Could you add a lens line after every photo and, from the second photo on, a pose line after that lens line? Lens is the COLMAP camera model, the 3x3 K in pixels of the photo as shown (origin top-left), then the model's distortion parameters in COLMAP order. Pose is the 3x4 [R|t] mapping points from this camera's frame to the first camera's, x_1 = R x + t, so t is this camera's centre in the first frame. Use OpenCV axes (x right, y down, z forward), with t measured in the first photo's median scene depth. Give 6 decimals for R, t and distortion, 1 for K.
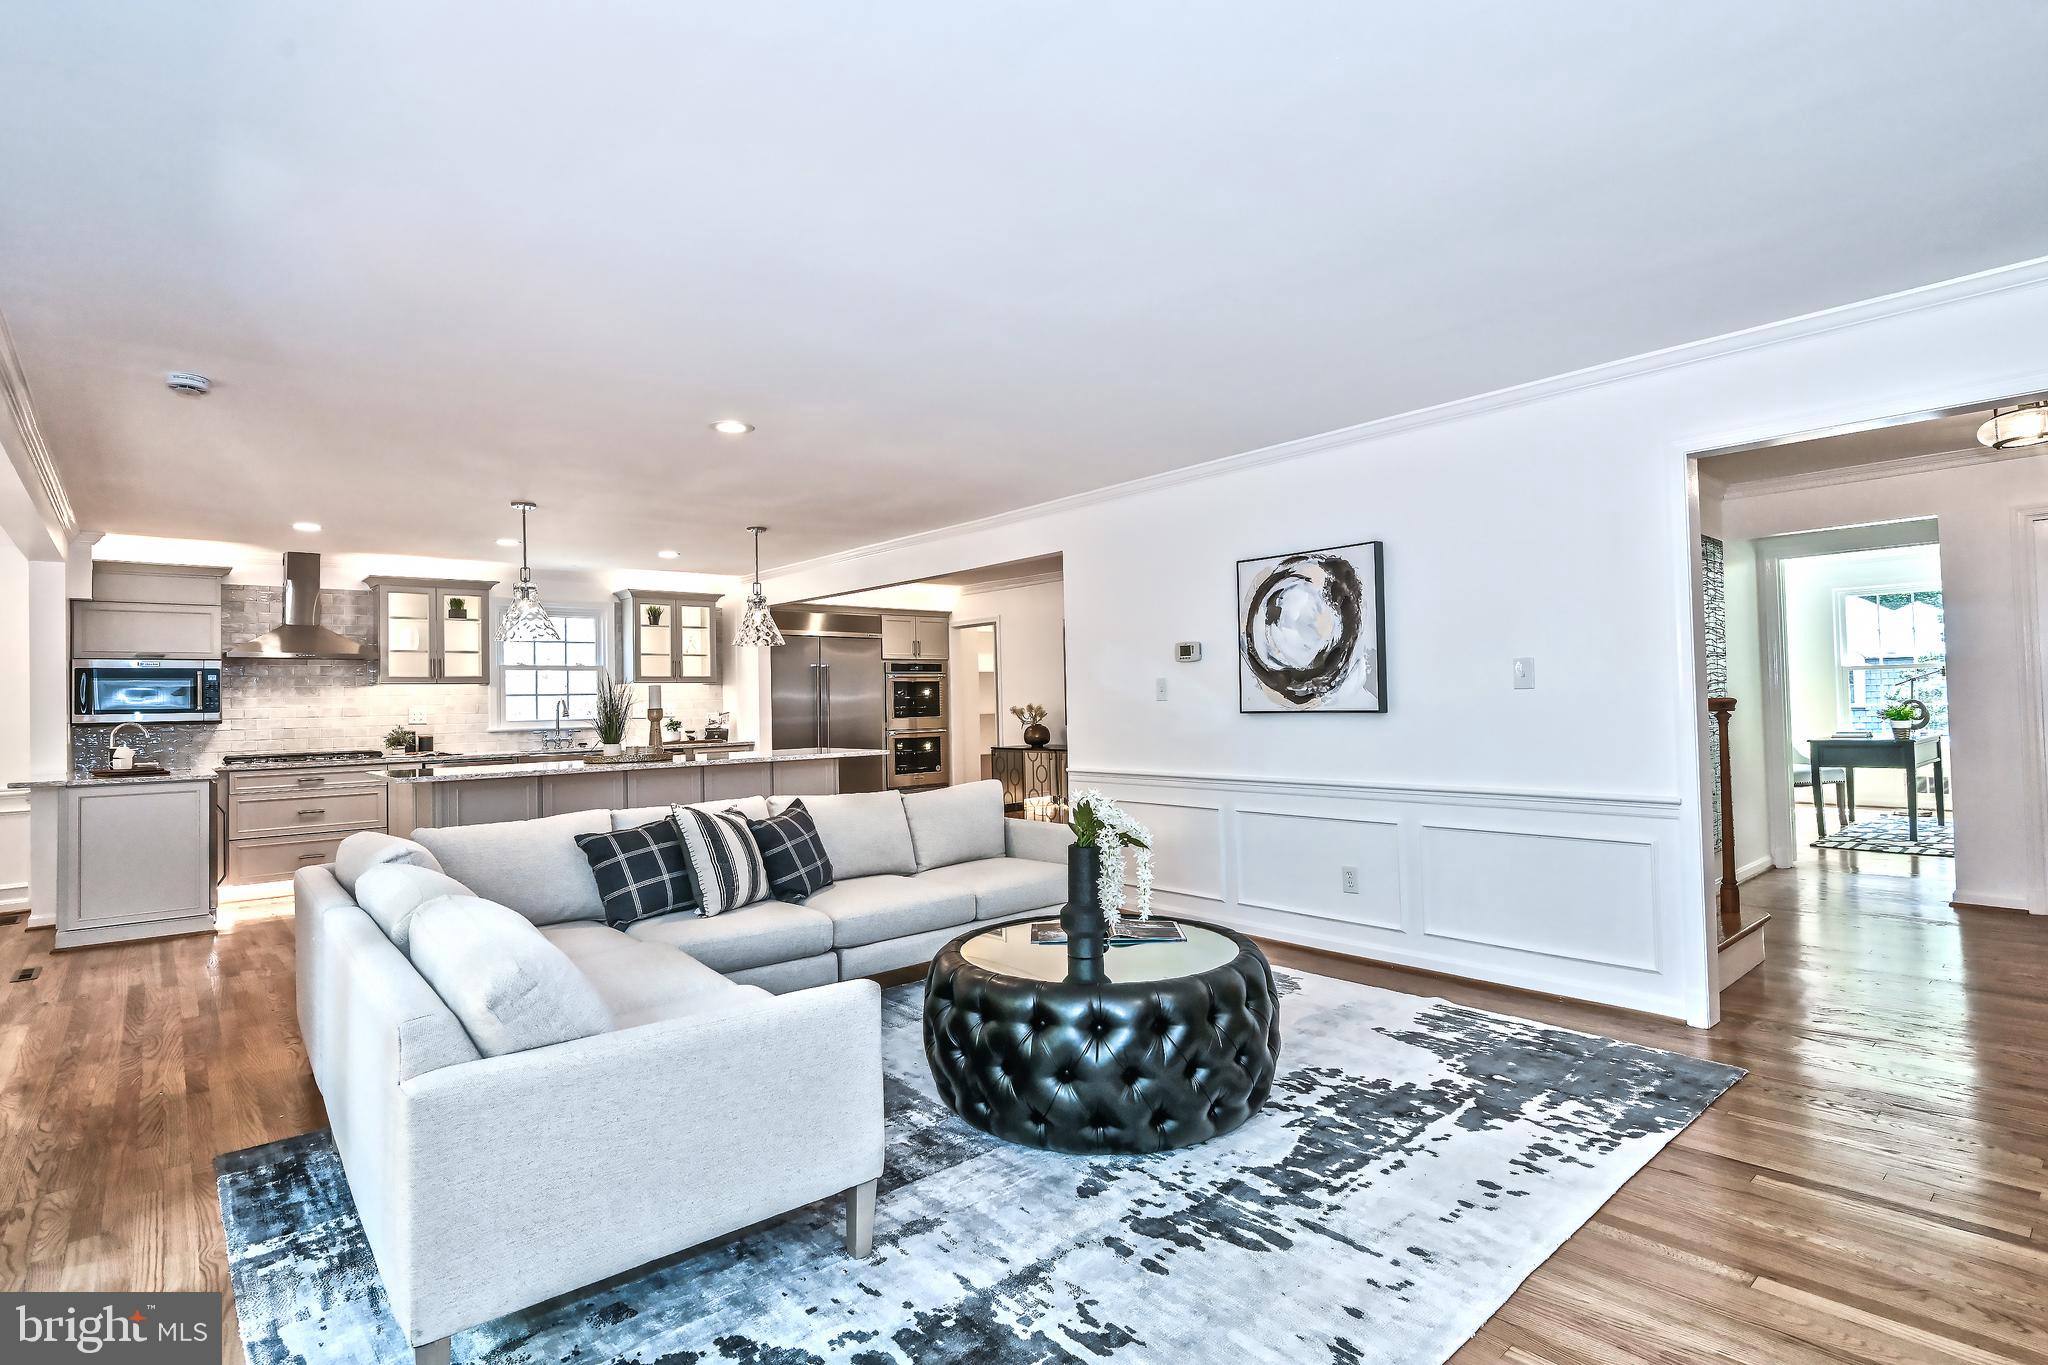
lens RADIAL K [[1001.9, 0, 1024.0], [0, 1001.9, 682.5], [0, 0, 1]] dist [-0.001822, -0.000429]
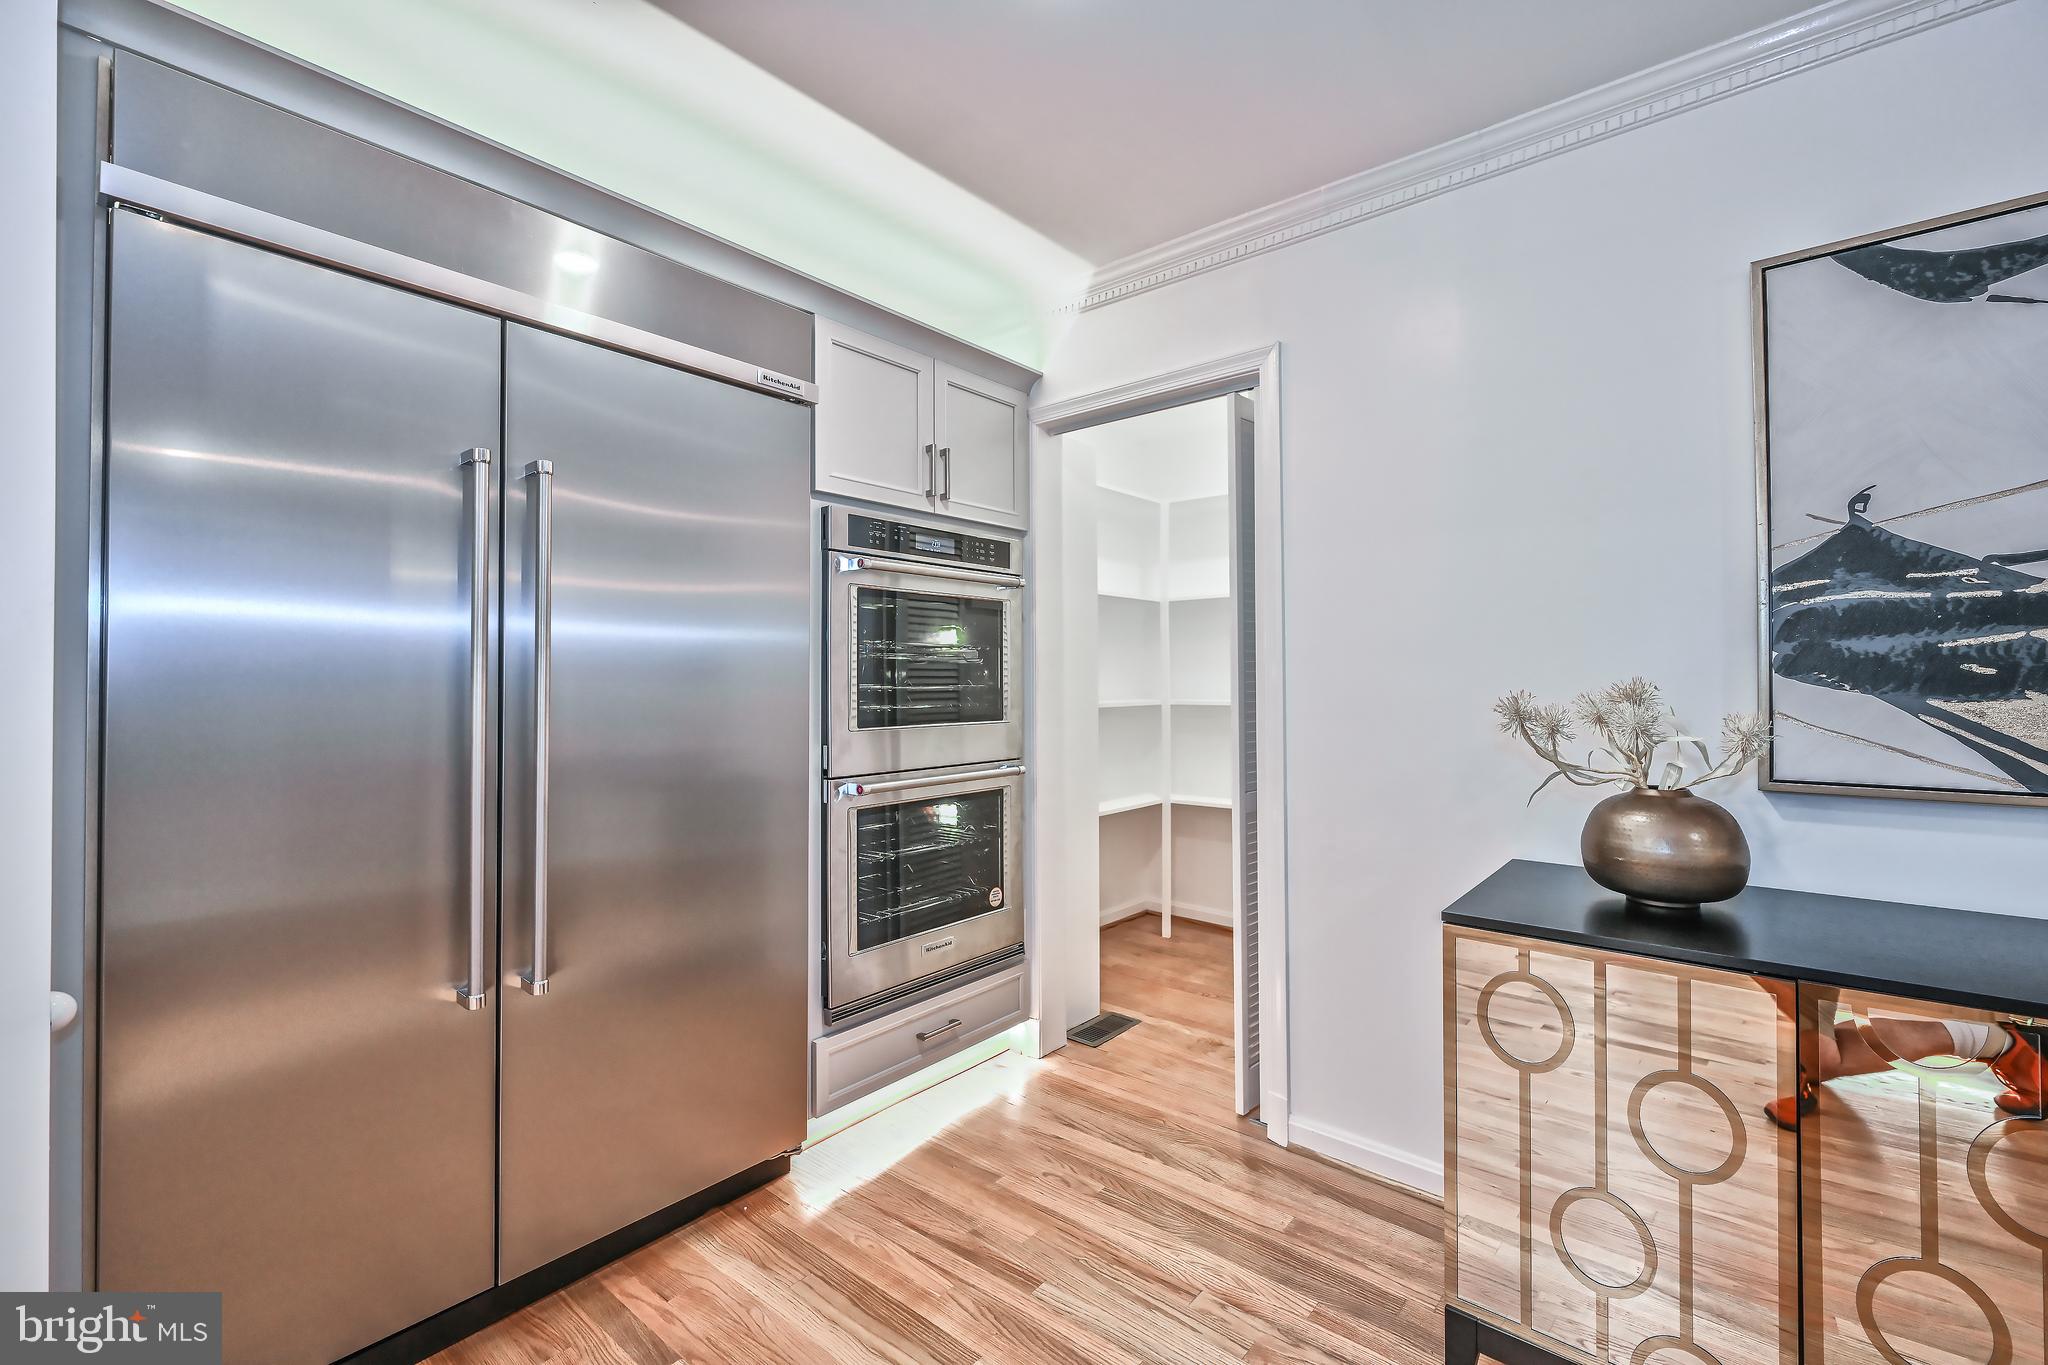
lens RADIAL K [[871.7, 0, 1020.6], [0, 871.7, 672.7], [0, 0, 1]] dist [0.001436, 0.000434]
pose [[0.986540, 0.019618, 0.162337, -0.119066], [-0.020766, 0.999770, 0.005379, 0.018364], [-0.162194, -0.008677, 0.986721, 0.740544]]
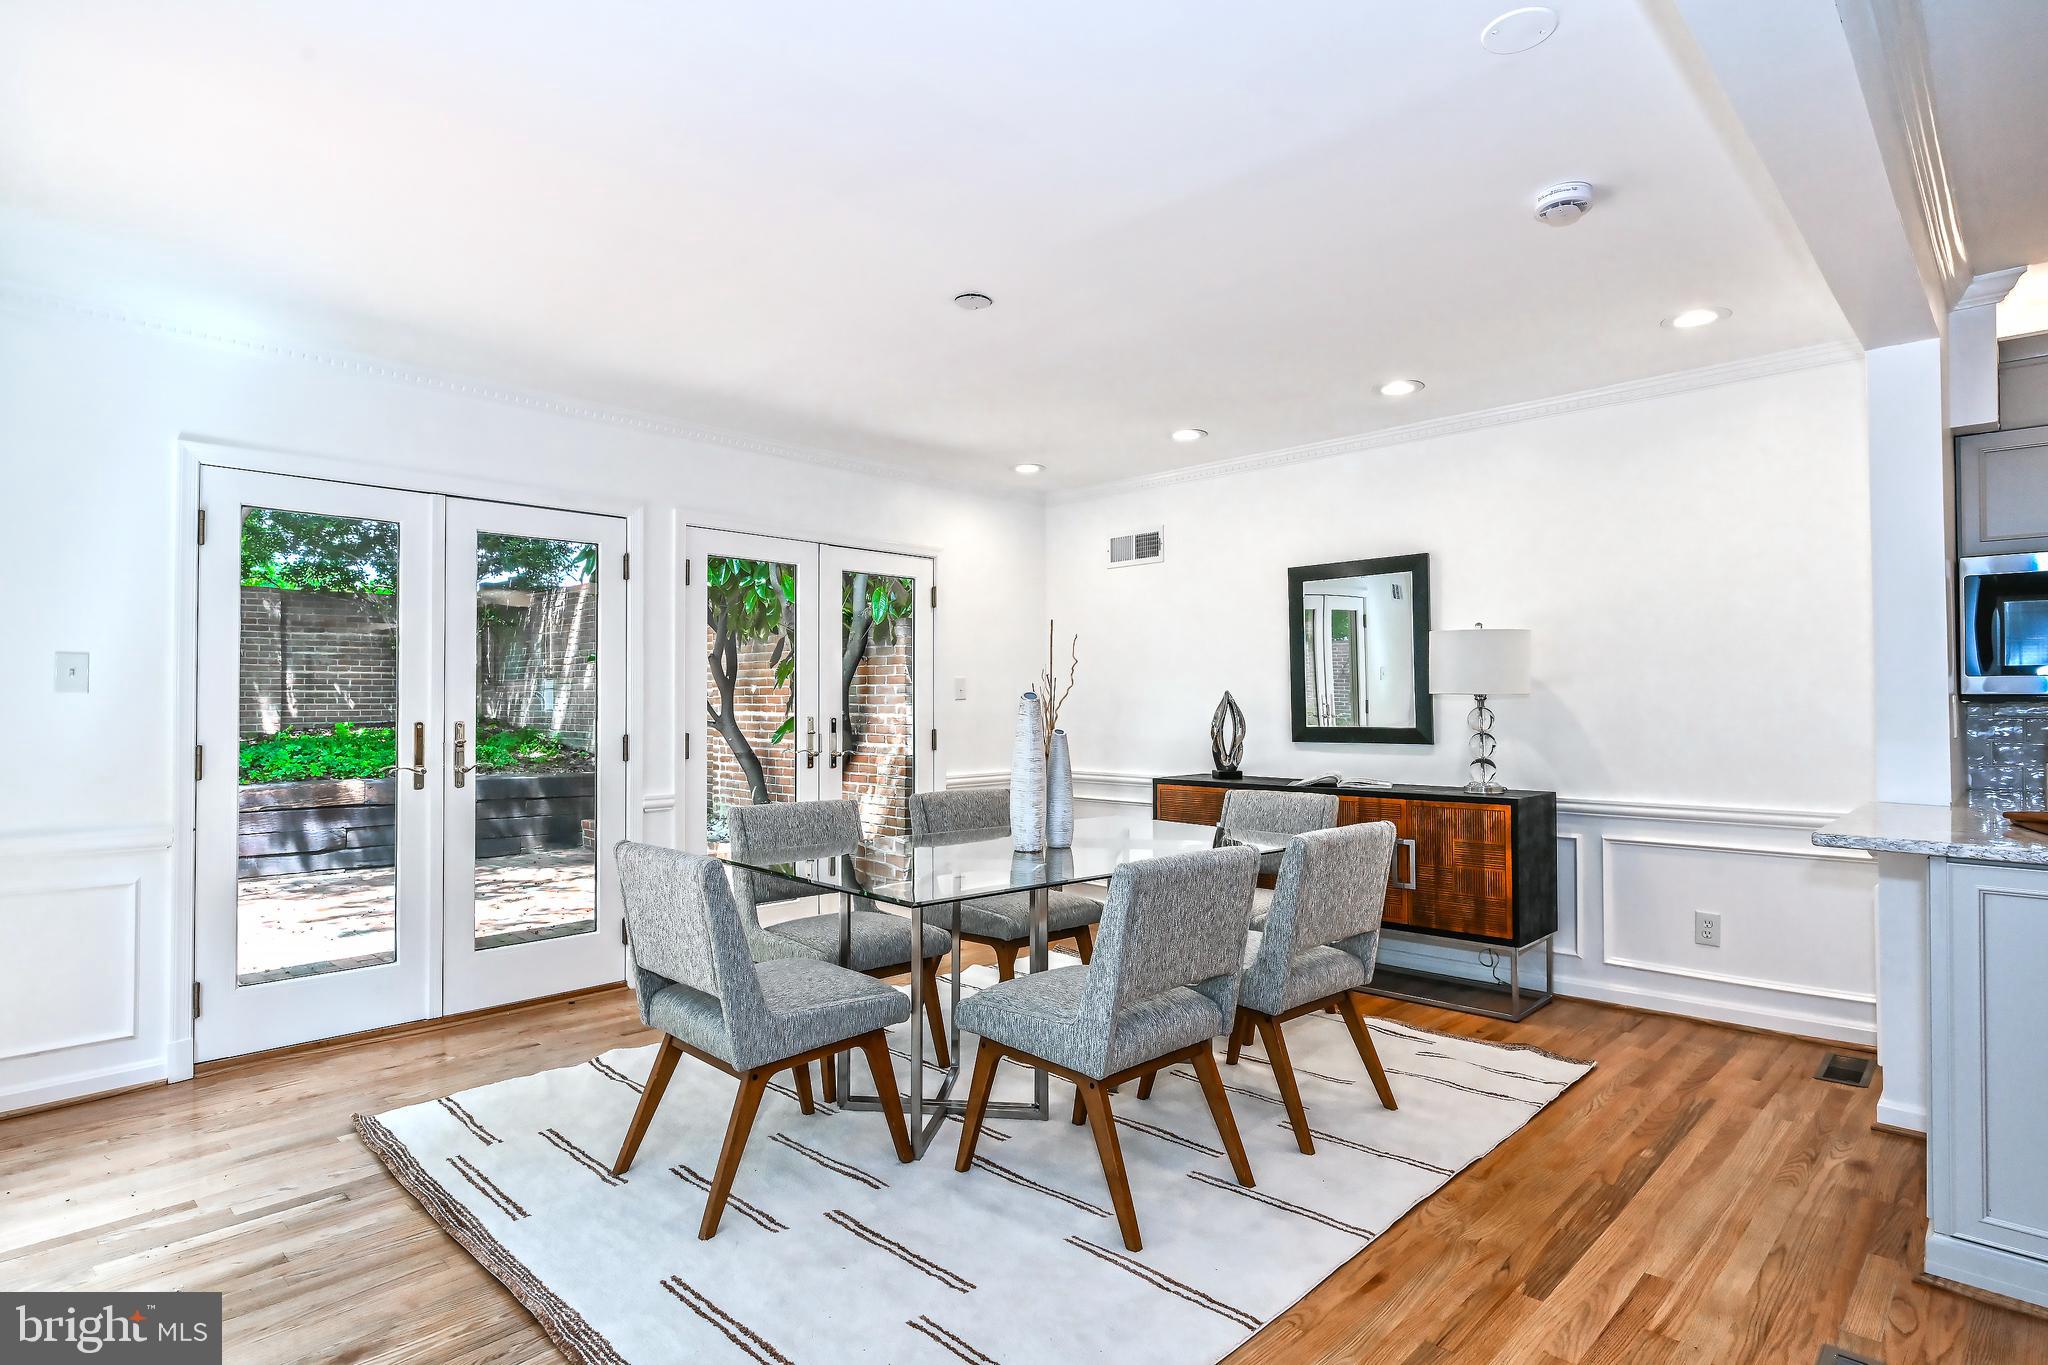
lens RADIAL K [[1080.5, 0, 1024.0], [0, 1080.5, 682.5], [0, 0, 1]] dist [-0.015430, 0.000275]
pose [[0.087821, -0.002241, -0.996134, -0.292113], [0.011731, 0.999930, -0.001215, 0.018811], [0.996067, -0.011579, 0.087841, 0.307858]]
